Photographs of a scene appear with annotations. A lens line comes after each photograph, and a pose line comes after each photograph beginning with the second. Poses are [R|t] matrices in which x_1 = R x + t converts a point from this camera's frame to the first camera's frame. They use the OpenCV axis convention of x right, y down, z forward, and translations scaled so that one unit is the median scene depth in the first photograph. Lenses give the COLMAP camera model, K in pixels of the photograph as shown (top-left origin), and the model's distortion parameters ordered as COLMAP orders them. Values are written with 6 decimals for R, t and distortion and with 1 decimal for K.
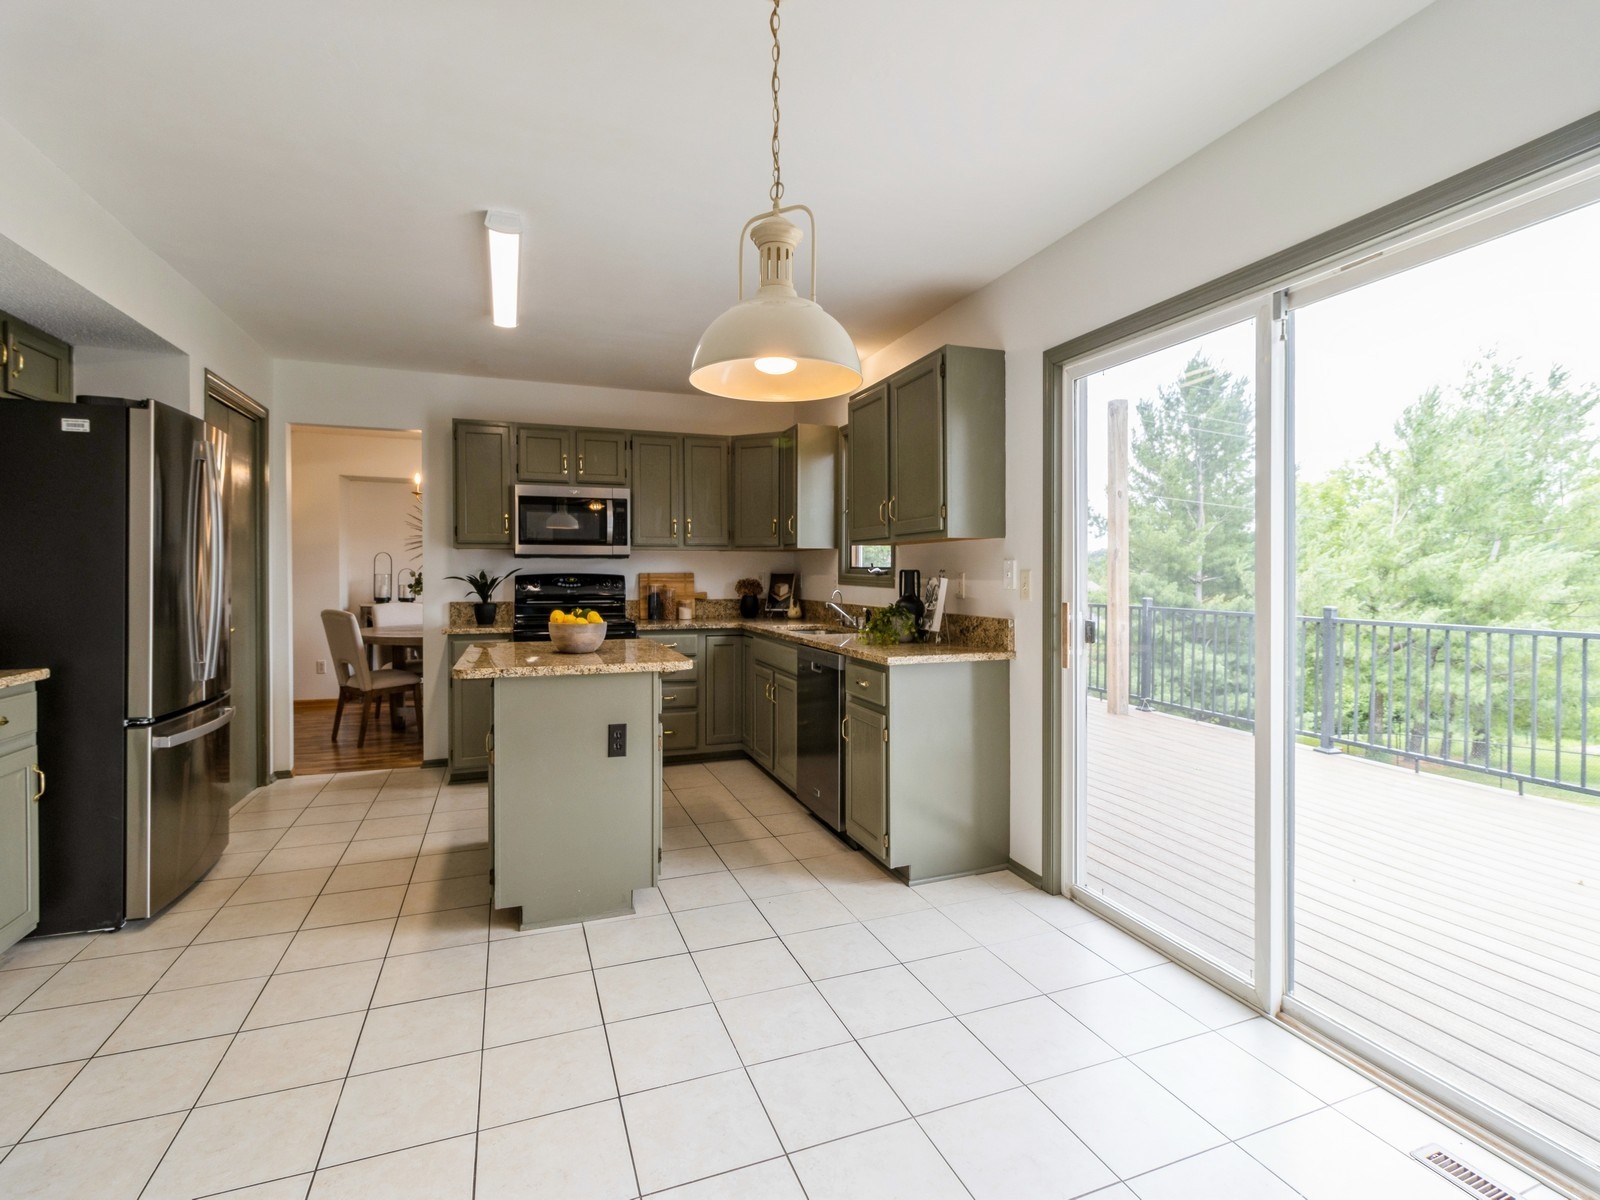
lens RADIAL K [[742.5, 0, 803.7], [0, 742.5, 582.9], [0, 0, 1]] dist [0.001499, 0.000833]
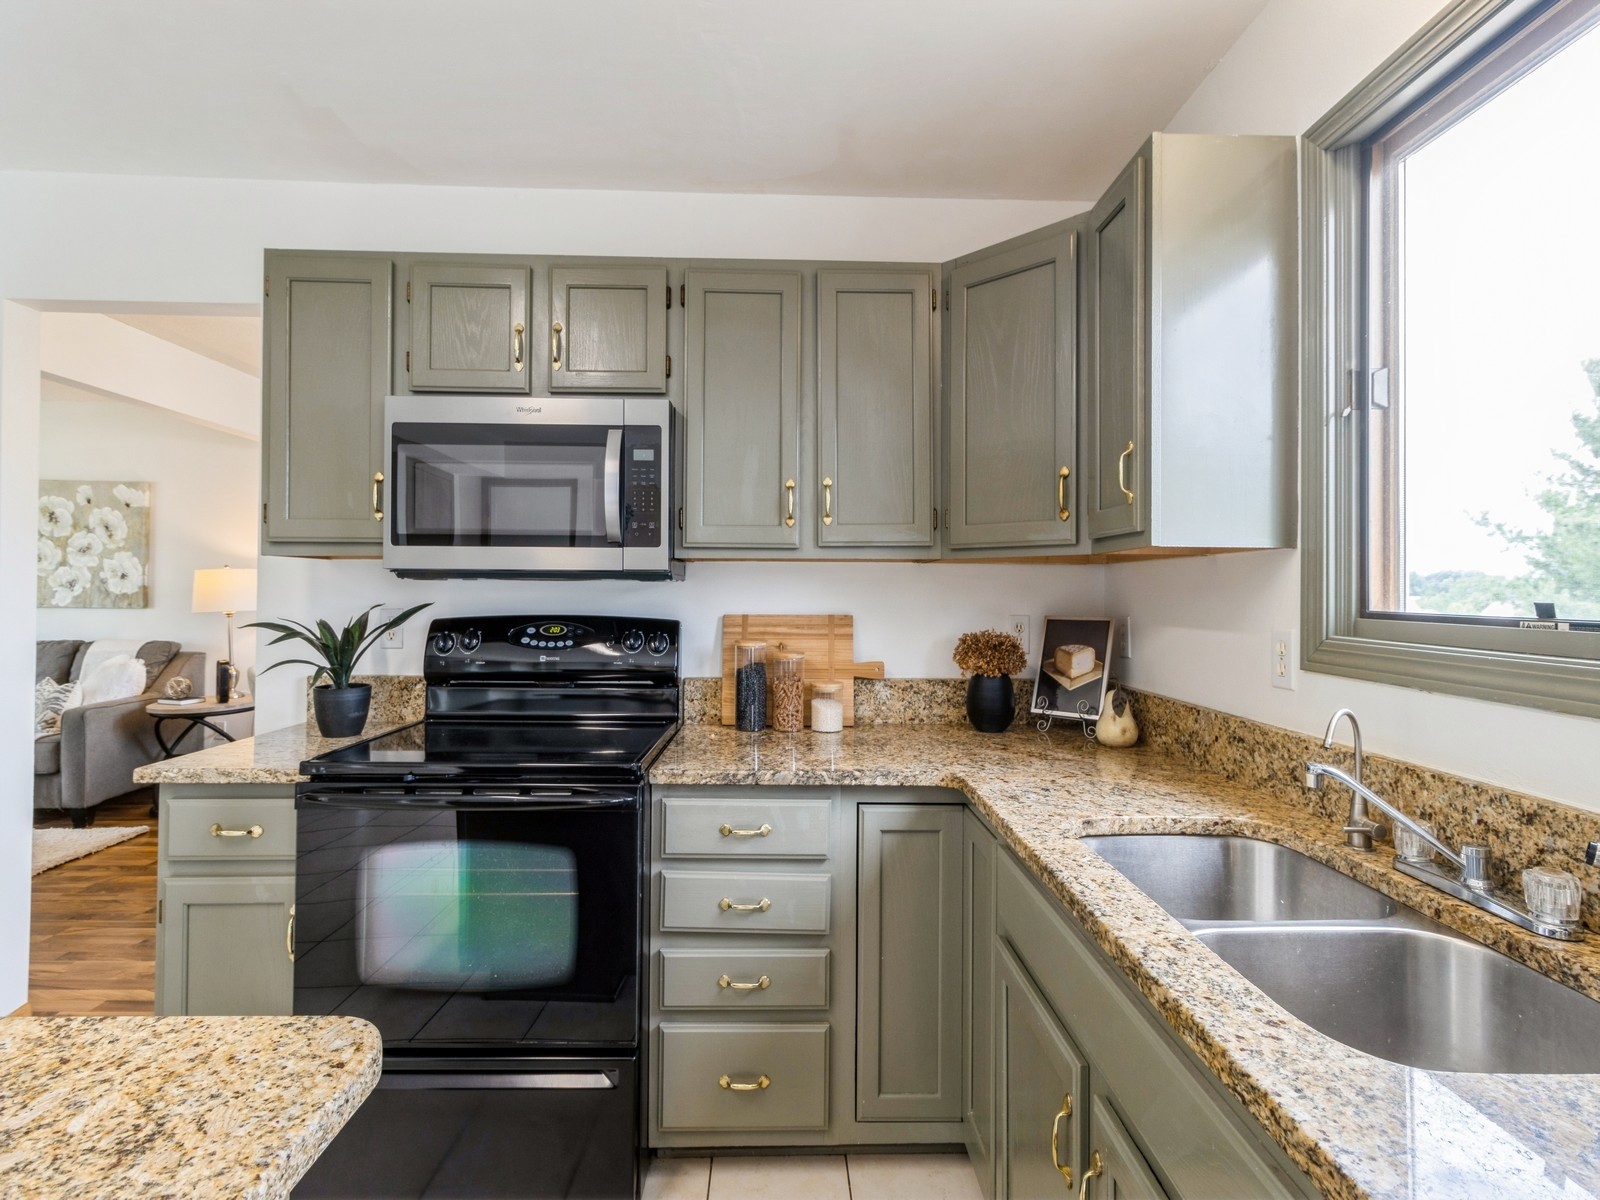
lens RADIAL K [[742.5, 0, 799.9], [0, 742.5, 583.0], [0, 0, 1]] dist [0.001499, 0.000833]
pose [[0.943634, 0.002711, -0.330981, -0.042313], [-0.012844, 0.999513, -0.028433, -0.021394], [0.330742, 0.031082, 0.943209, 0.662616]]
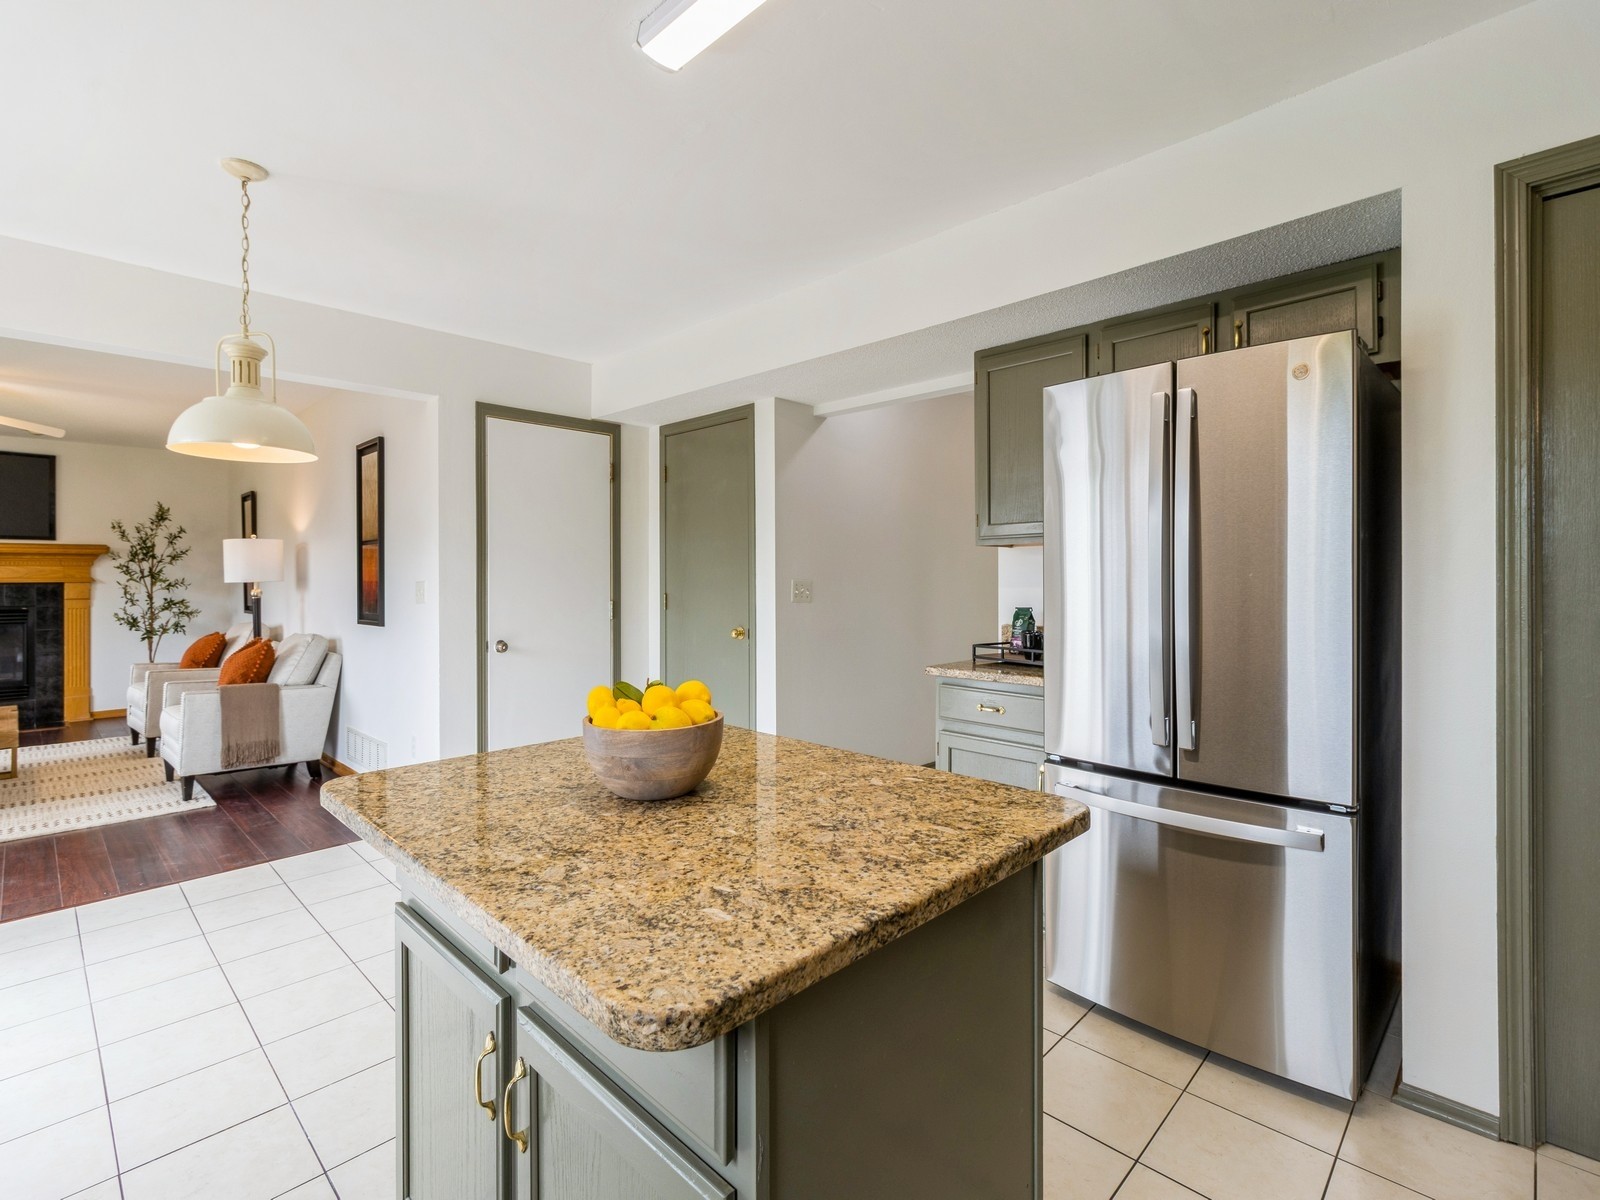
lens RADIAL K [[742.5, 0, 807.9], [0, 742.5, 578.6], [0, 0, 1]] dist [0.001499, 0.000833]
pose [[-0.907203, -0.000781, -0.420692, -0.132153], [-0.006186, 0.999915, 0.011482, -0.018032], [0.420647, 0.013019, -0.907131, 0.895527]]
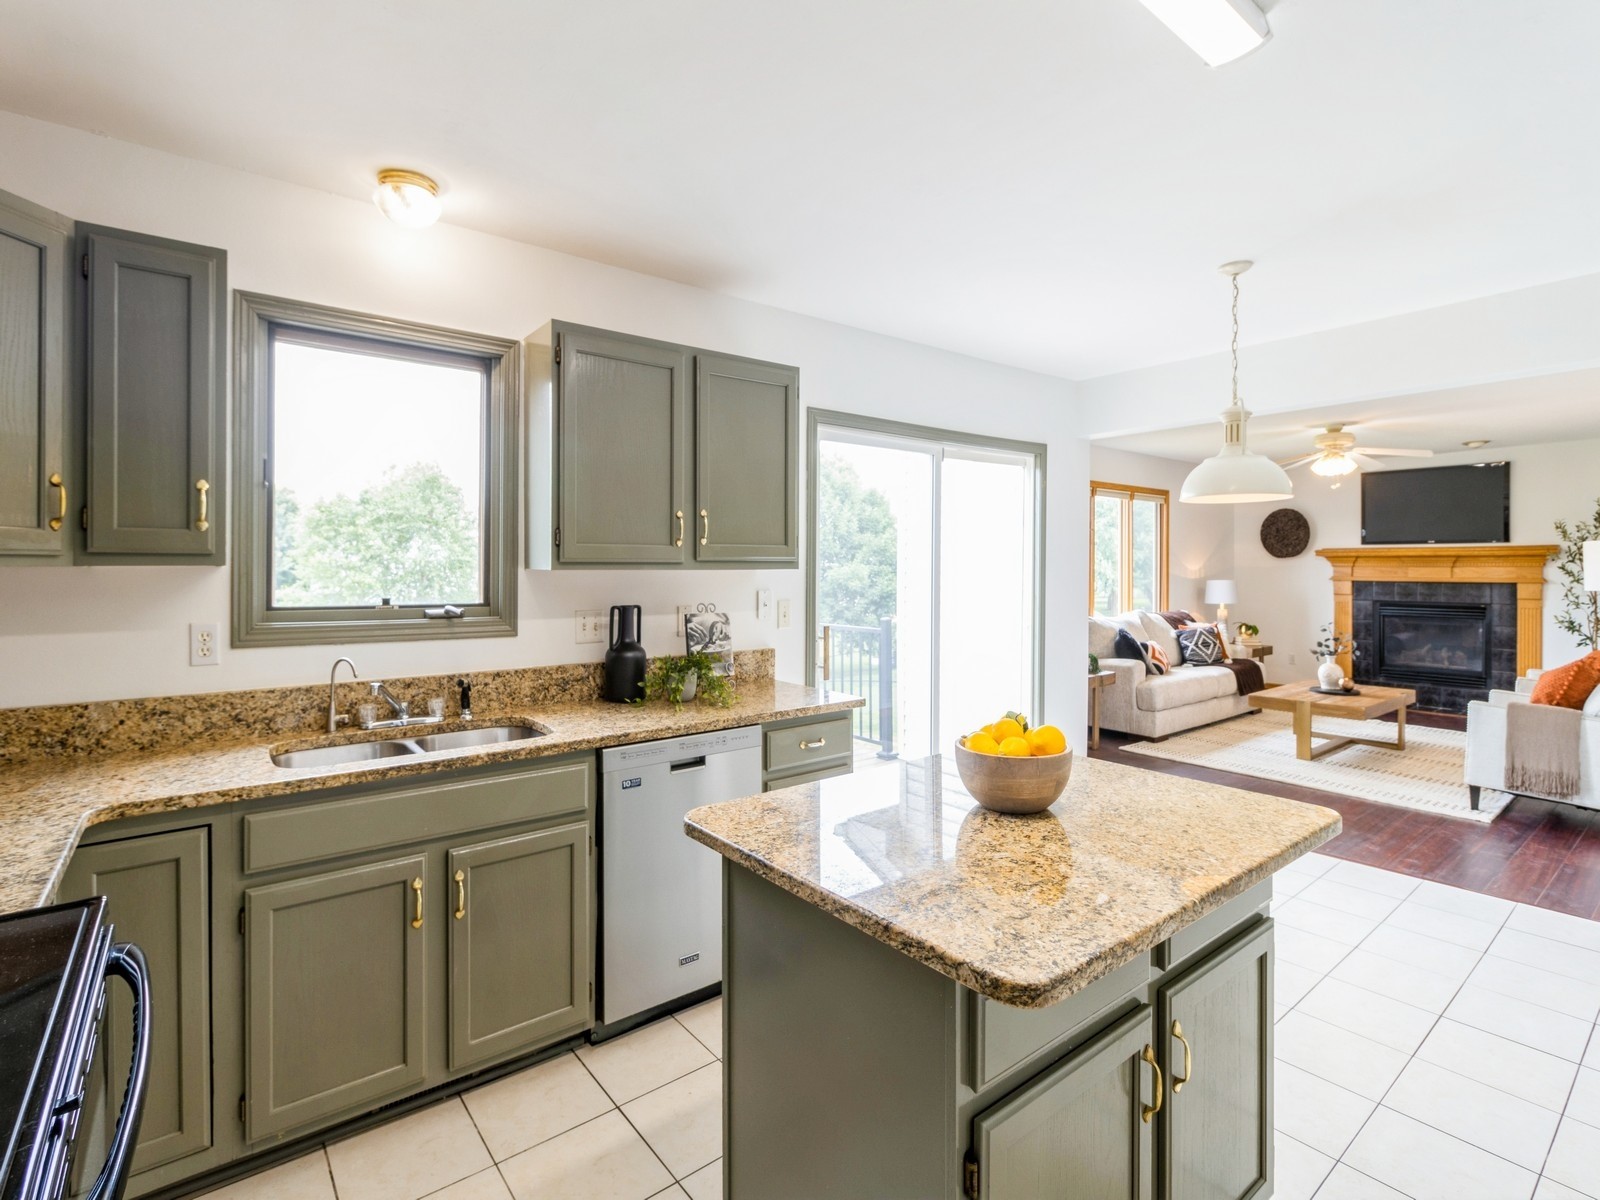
lens RADIAL K [[773.6, 0, 794.7], [0, 773.6, 569.7], [0, 0, 1]] dist [-0.004847, -0.000158]
pose [[-0.292051, -0.003898, 0.956395, -0.479746], [0.013676, 0.999872, 0.008252, -0.043528], [-0.956305, 0.015490, -0.291960, 0.818978]]
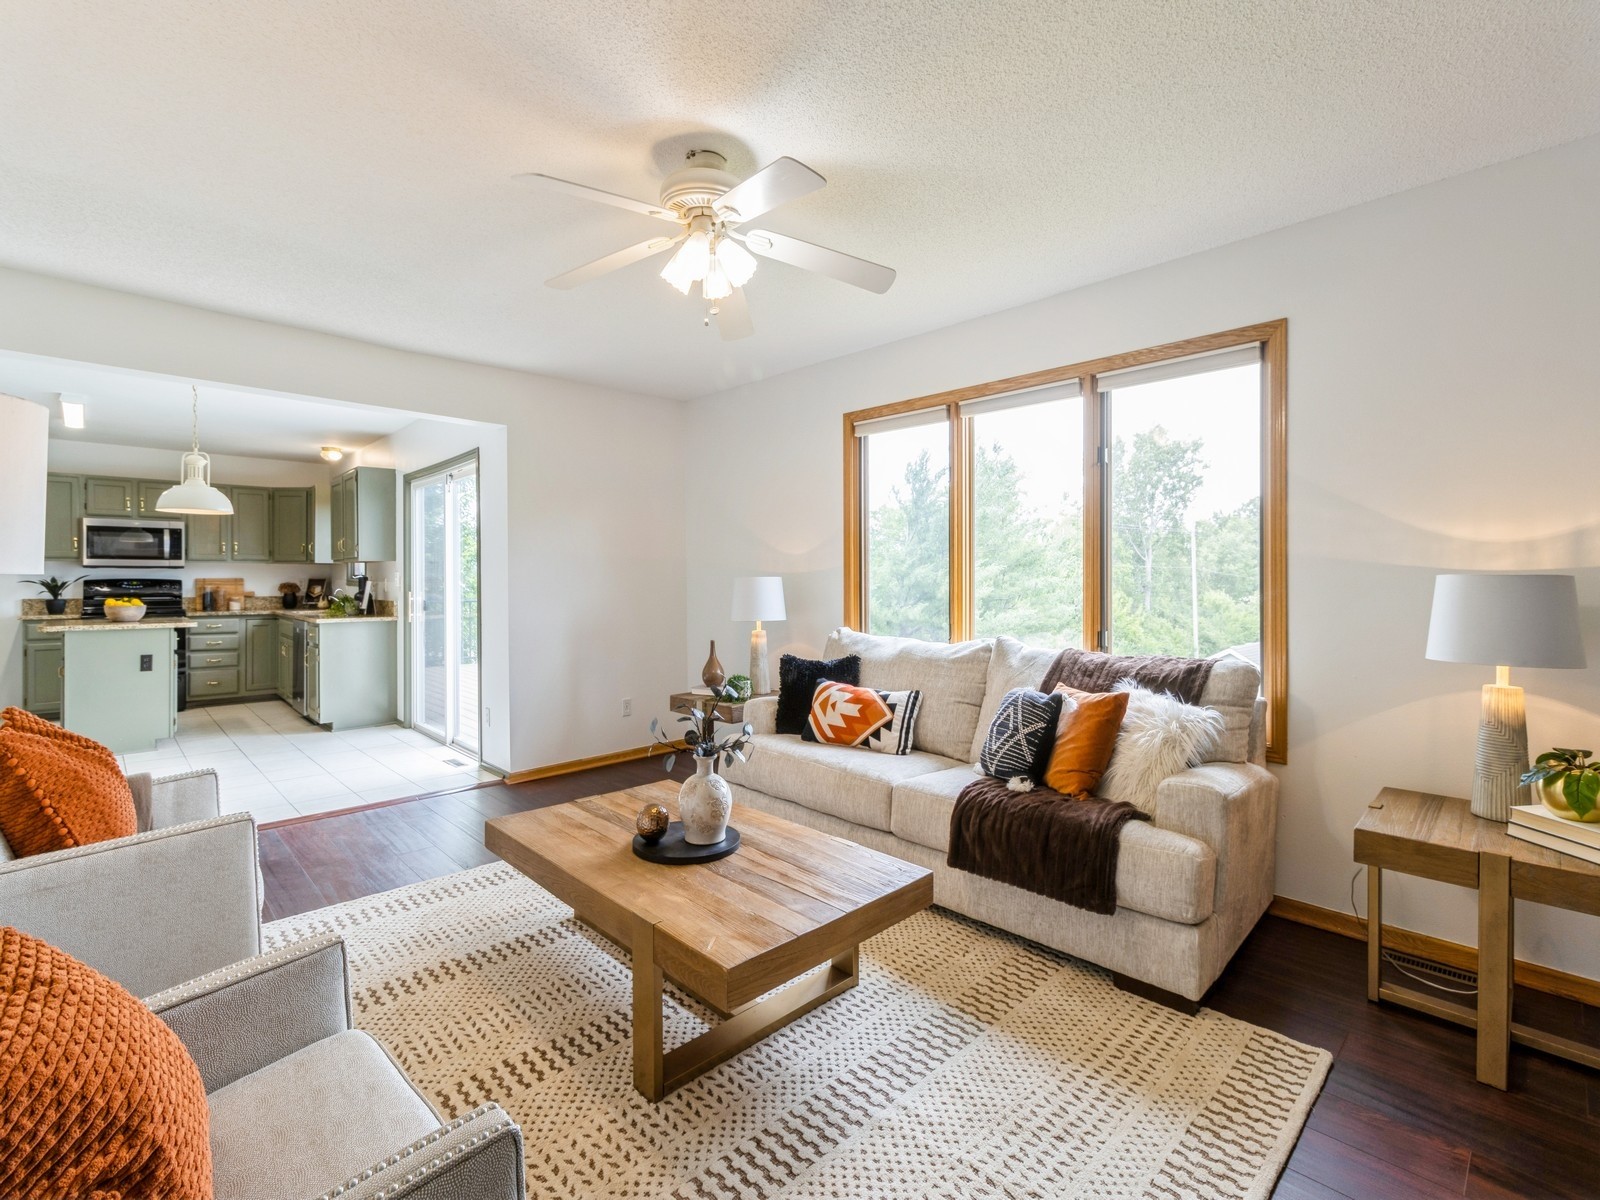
lens RADIAL K [[742.5, 0, 808.7], [0, 742.5, 578.7], [0, 0, 1]] dist [0.001499, 0.000833]
pose [[0.923358, 0.000013, 0.383939, 0.352012], [0.005252, 0.999906, -0.012663, 0.012774], [-0.383903, 0.013709, 0.923272, -0.861568]]
